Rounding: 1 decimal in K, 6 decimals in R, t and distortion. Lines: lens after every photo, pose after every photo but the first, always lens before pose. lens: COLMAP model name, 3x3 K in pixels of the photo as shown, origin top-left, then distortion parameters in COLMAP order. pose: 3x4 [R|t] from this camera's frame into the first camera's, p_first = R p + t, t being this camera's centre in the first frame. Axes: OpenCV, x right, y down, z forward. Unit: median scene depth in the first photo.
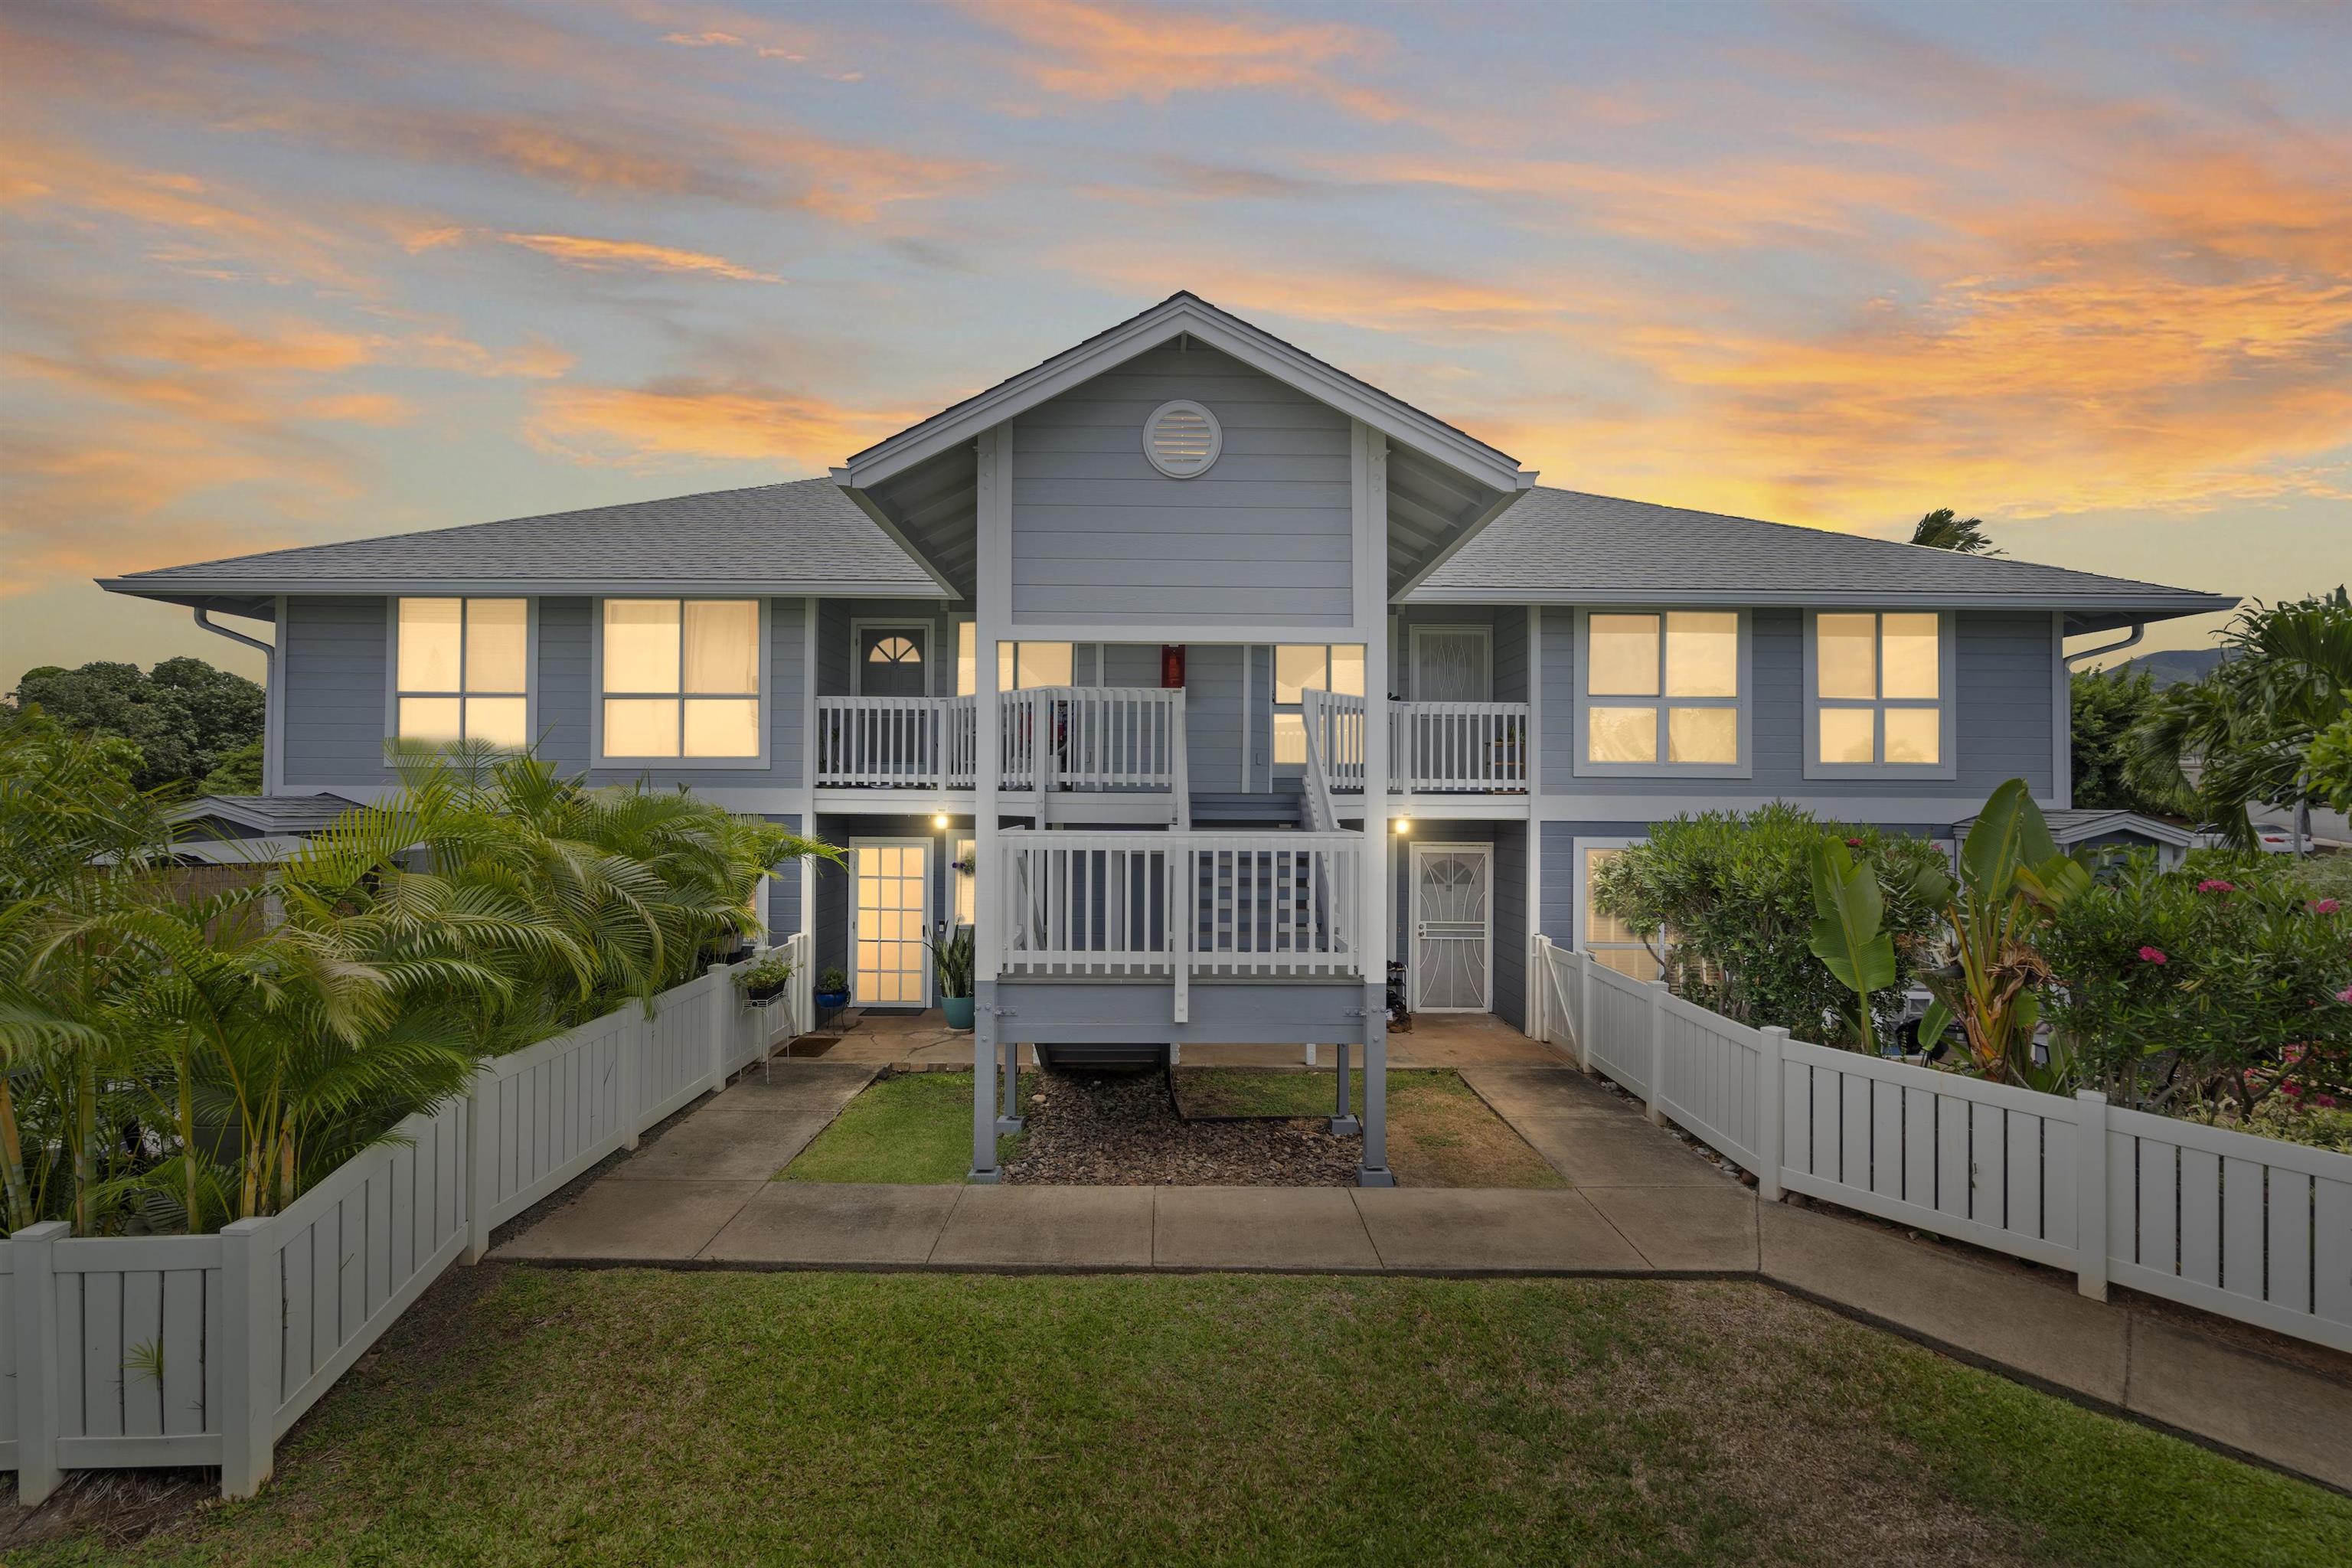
lens RADIAL K [[1093.6, 0, 1172.5], [0, 1093.6, 813.9], [0, 0, 1]] dist [-0.004628, 0.004210]
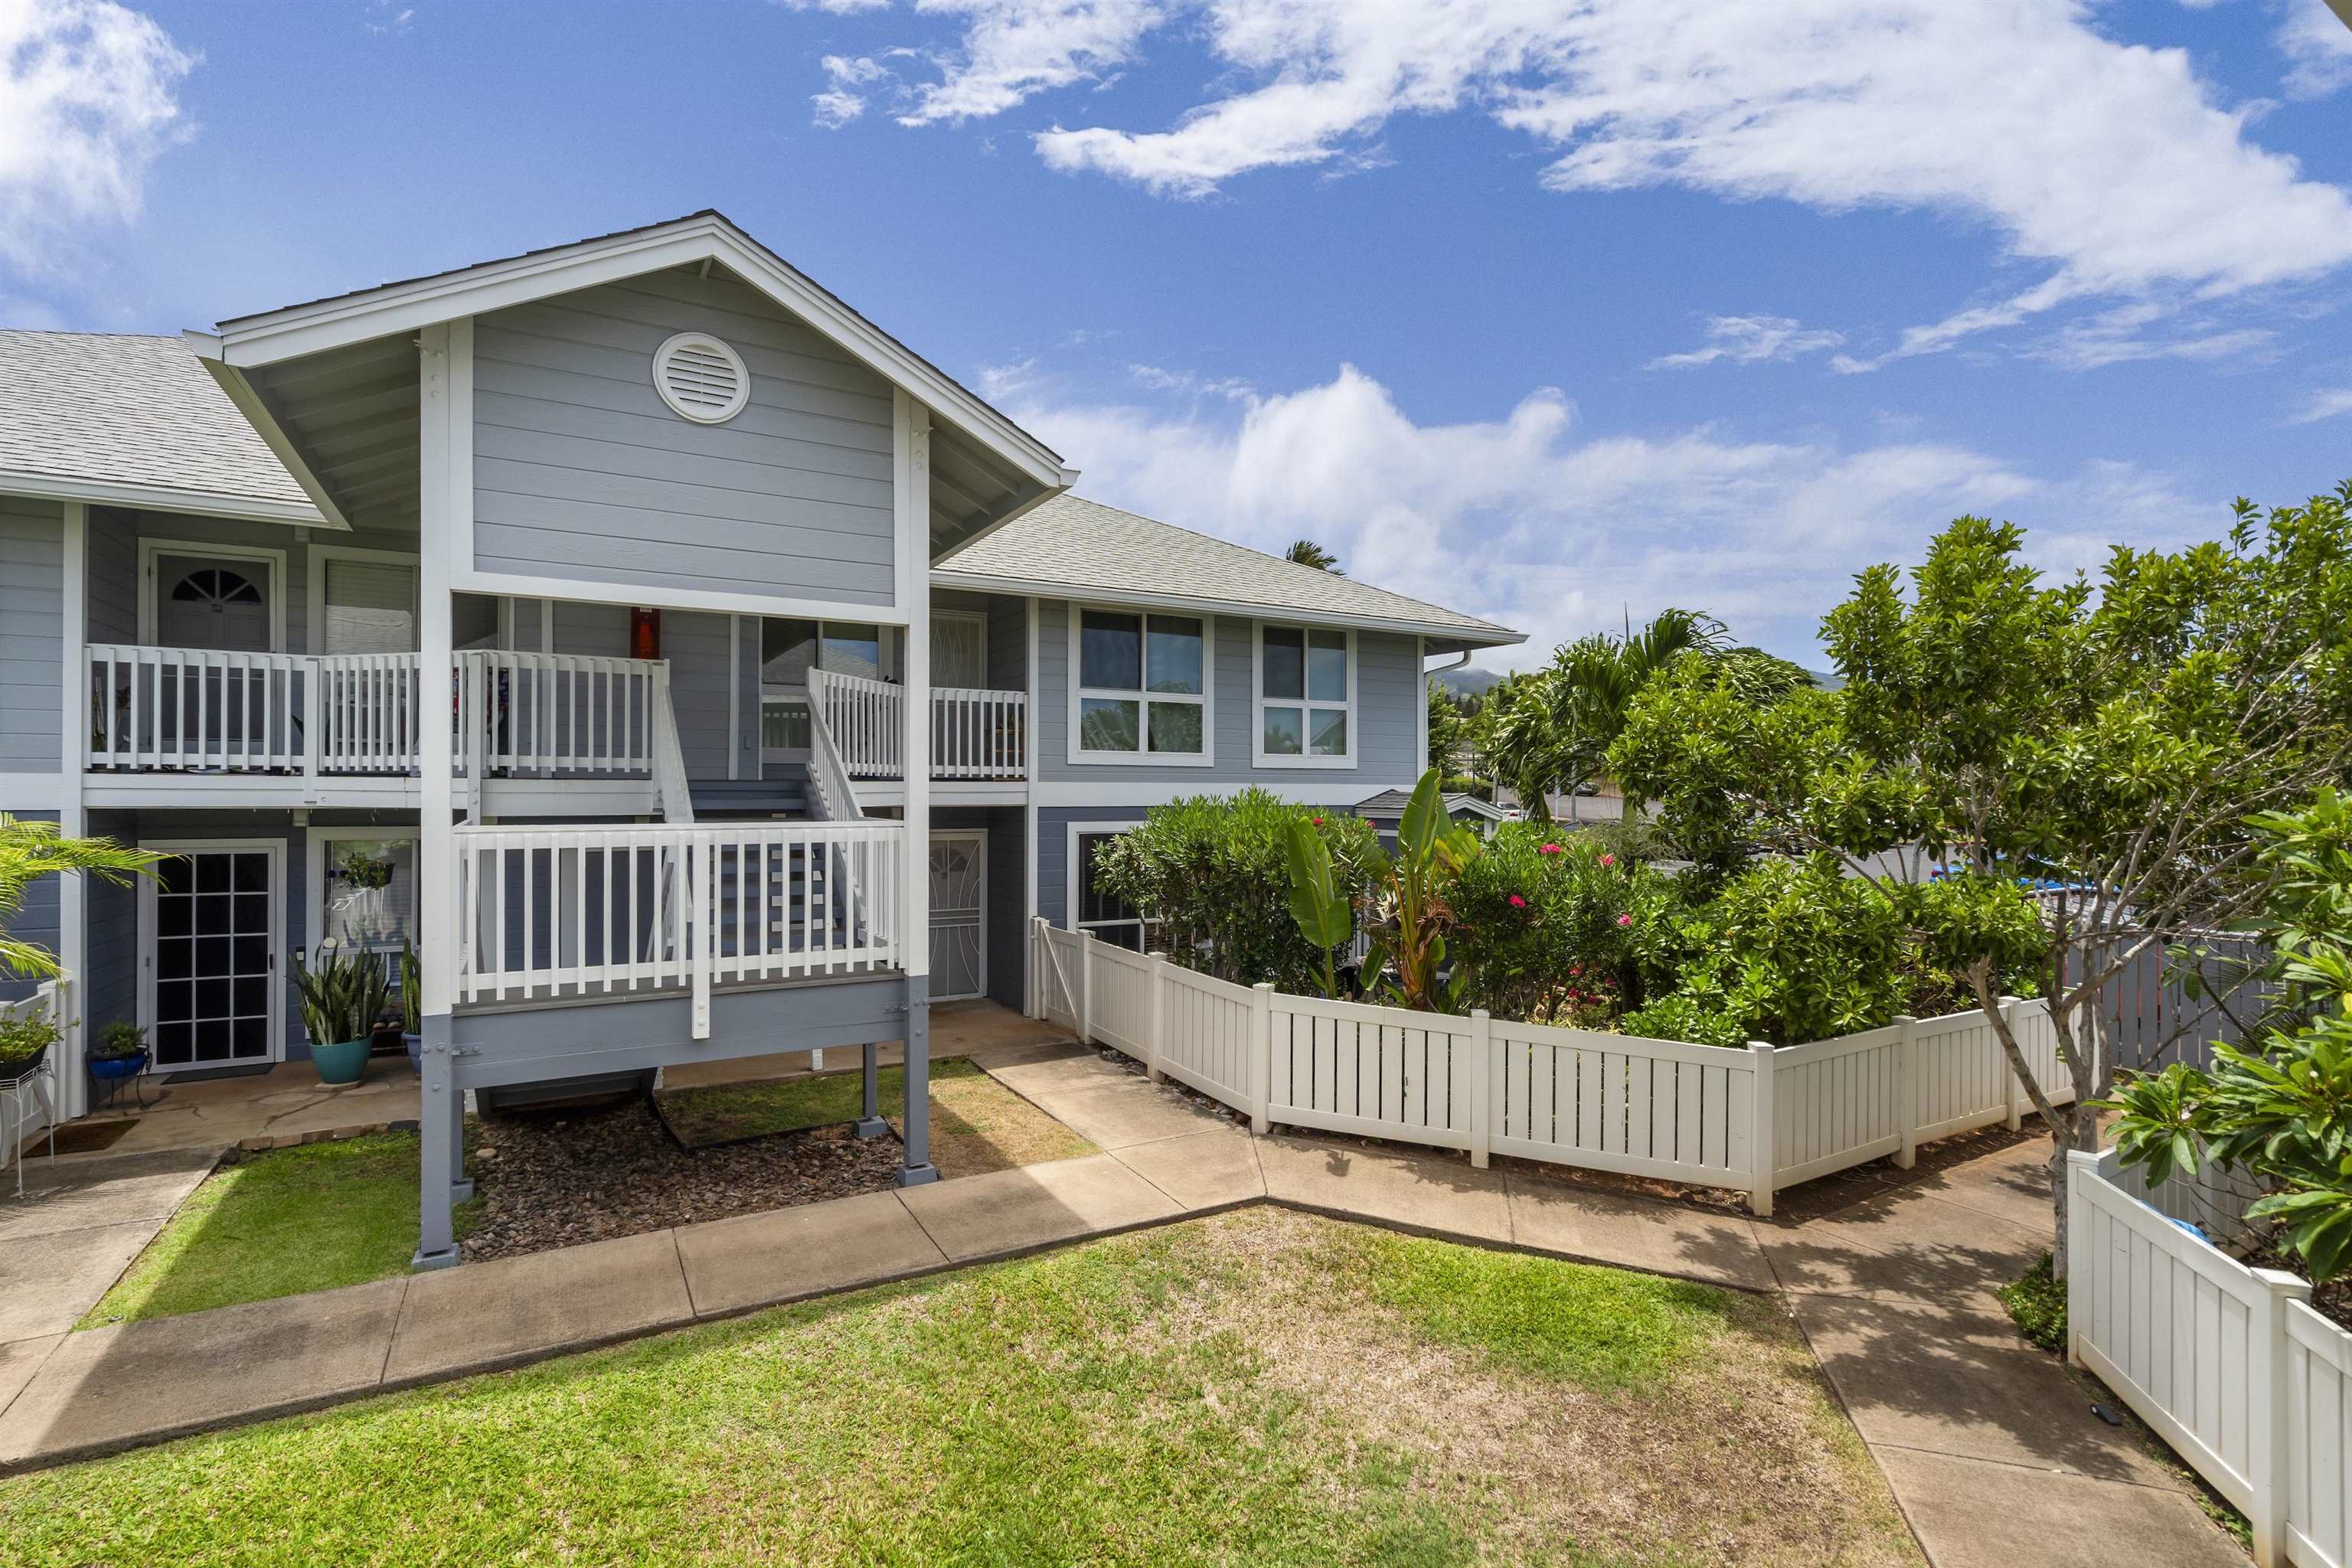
lens RADIAL K [[1116.1, 0, 1178.7], [0, 1116.1, 815.3], [0, 0, 1]] dist [-0.001966, 0.001175]
pose [[0.865470, -0.015608, 0.500717, -0.107387], [0.009227, 0.999842, 0.015217, -0.000695], [-0.500875, -0.008550, 0.865477, 0.025727]]
